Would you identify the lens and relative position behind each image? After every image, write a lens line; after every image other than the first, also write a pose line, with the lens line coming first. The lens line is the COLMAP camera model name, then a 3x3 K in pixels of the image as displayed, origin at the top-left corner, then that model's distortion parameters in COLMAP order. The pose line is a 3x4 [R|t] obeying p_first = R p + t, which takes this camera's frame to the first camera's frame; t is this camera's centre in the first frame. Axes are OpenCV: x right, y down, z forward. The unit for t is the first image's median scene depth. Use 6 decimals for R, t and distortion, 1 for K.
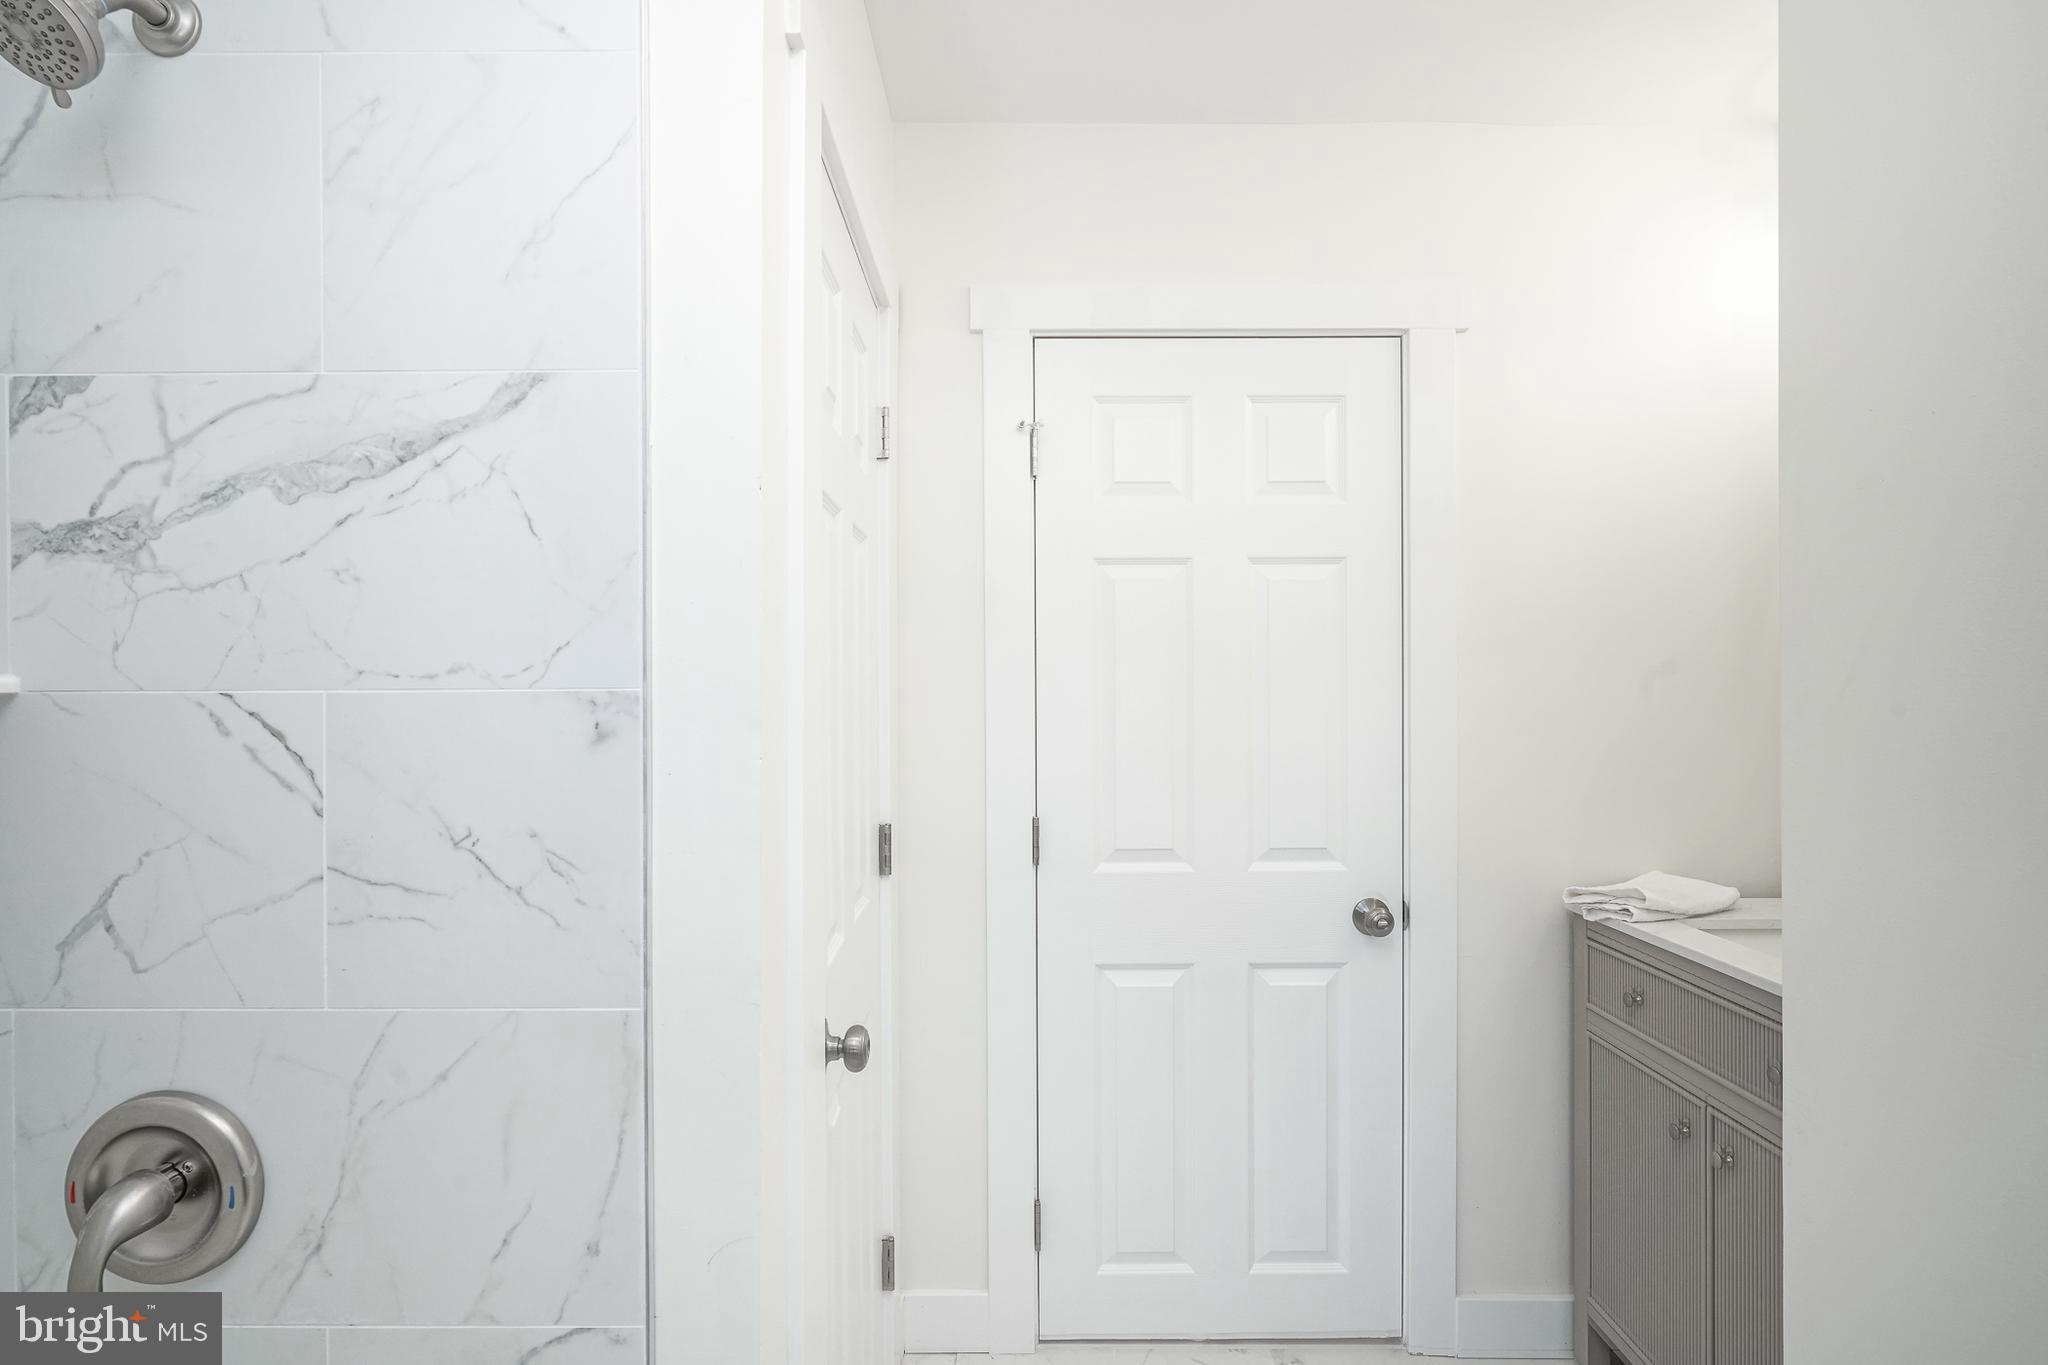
lens RADIAL K [[1006.6, 0, 1016.4], [0, 1006.6, 688.9], [0, 0, 1]] dist [-0.009980, 0.005428]
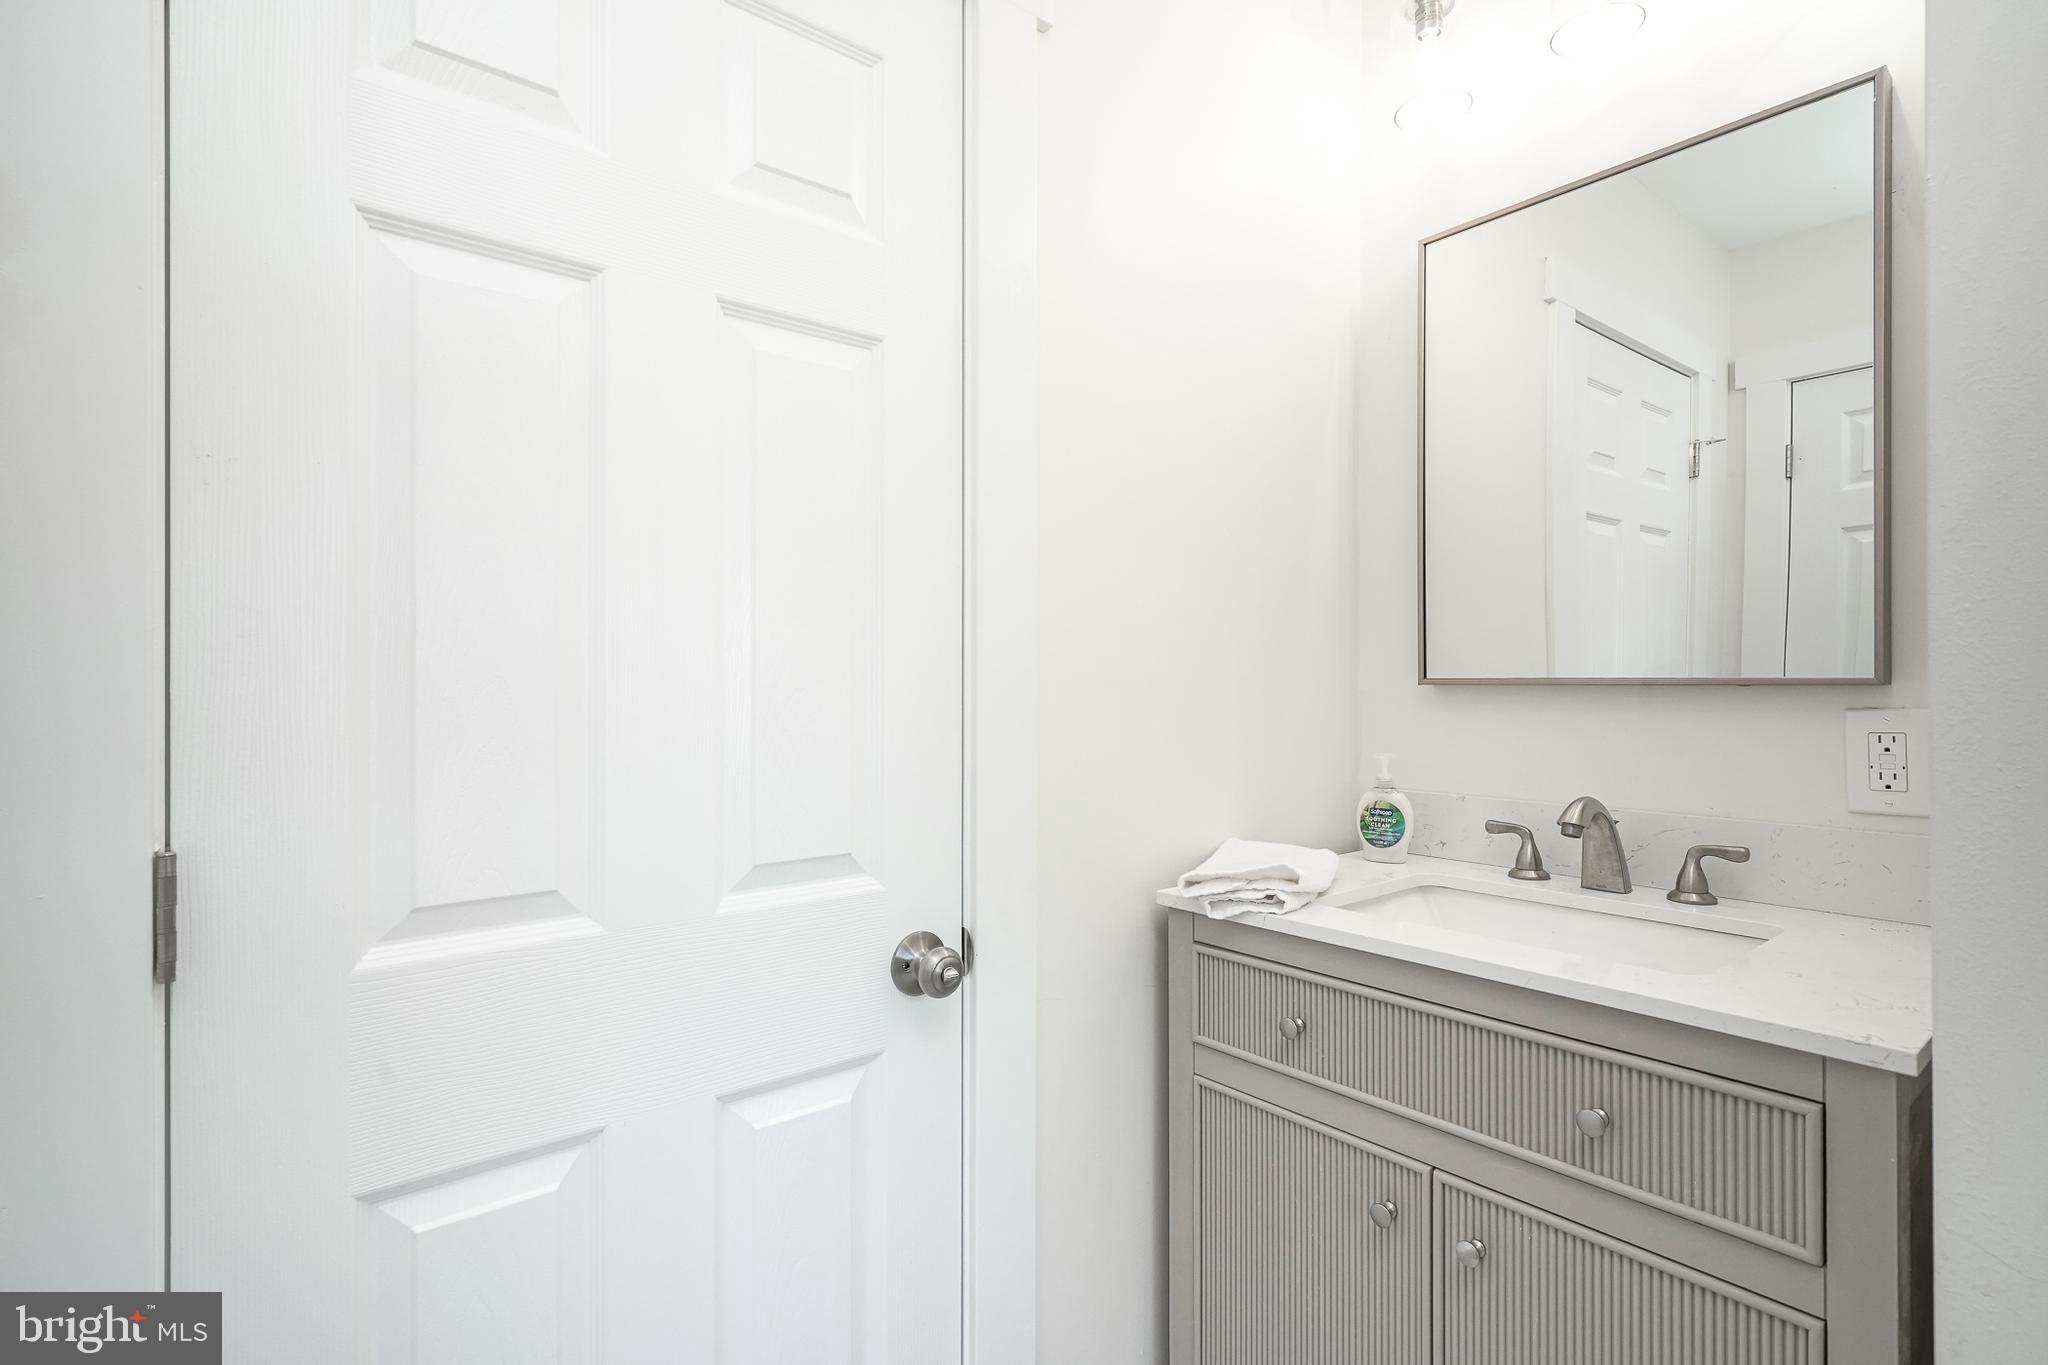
lens RADIAL K [[1006.6, 0, 1026.1], [0, 1006.6, 683.7], [0, 0, 1]] dist [-0.009980, 0.005428]
pose [[0.763718, 0.004625, 0.645533, 0.022906], [0.000725, 0.999968, -0.008022, 0.069732], [-0.645549, 0.006595, 0.763690, 0.519441]]
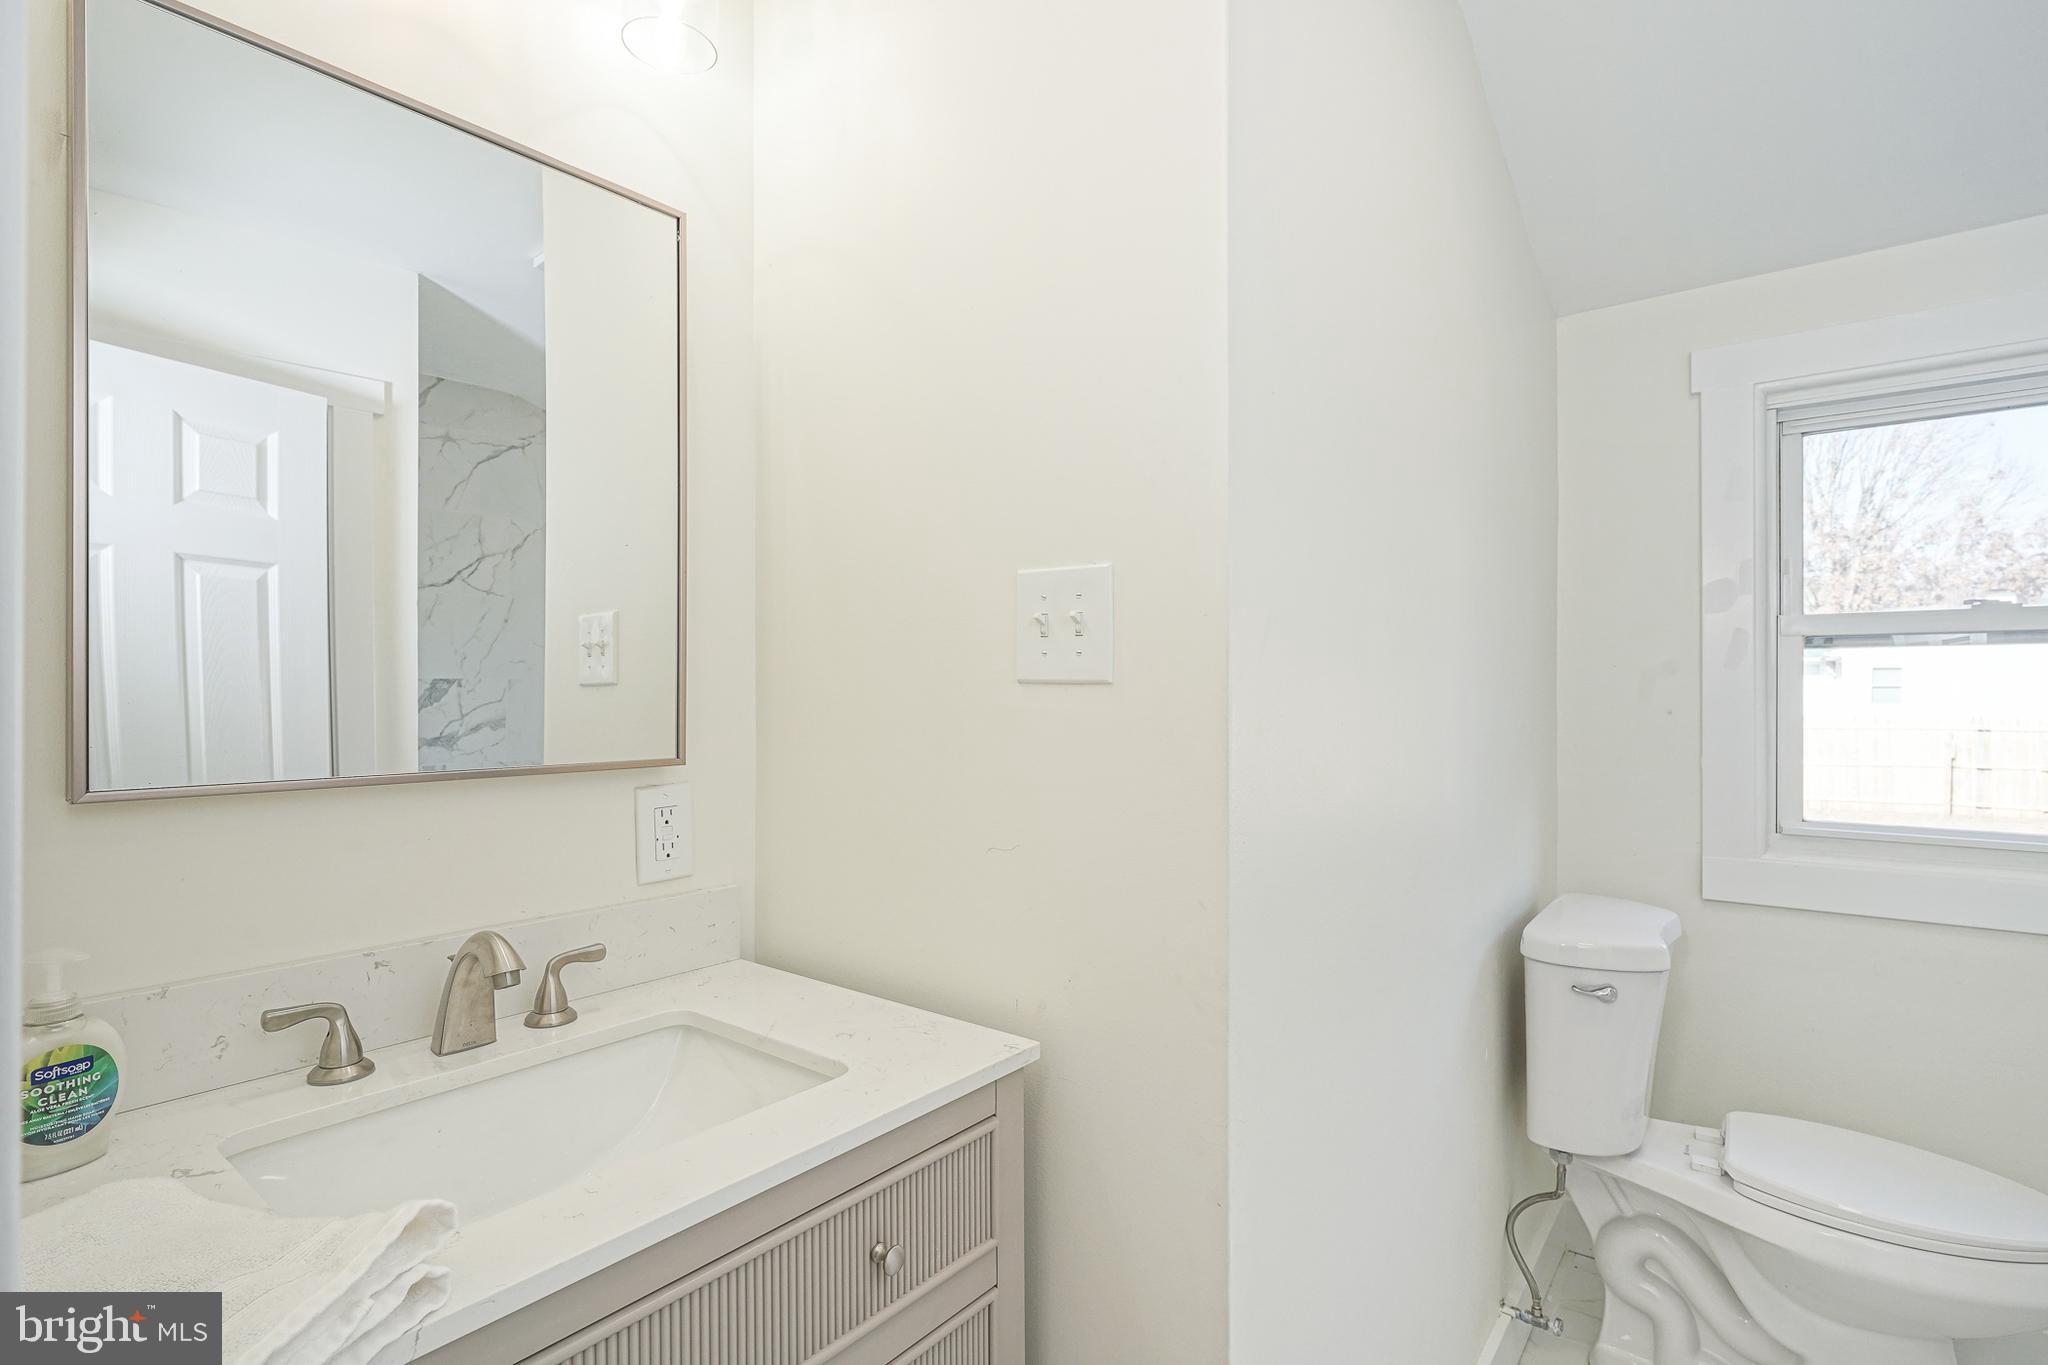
lens RADIAL K [[1006.6, 0, 1014.2], [0, 1006.6, 685.1], [0, 0, 1]] dist [-0.009980, 0.005428]
pose [[-0.784780, 0.013679, 0.619624, 0.273430], [0.012994, 0.999900, -0.005617, 0.006219], [-0.619639, 0.003643, -0.784879, 1.180242]]
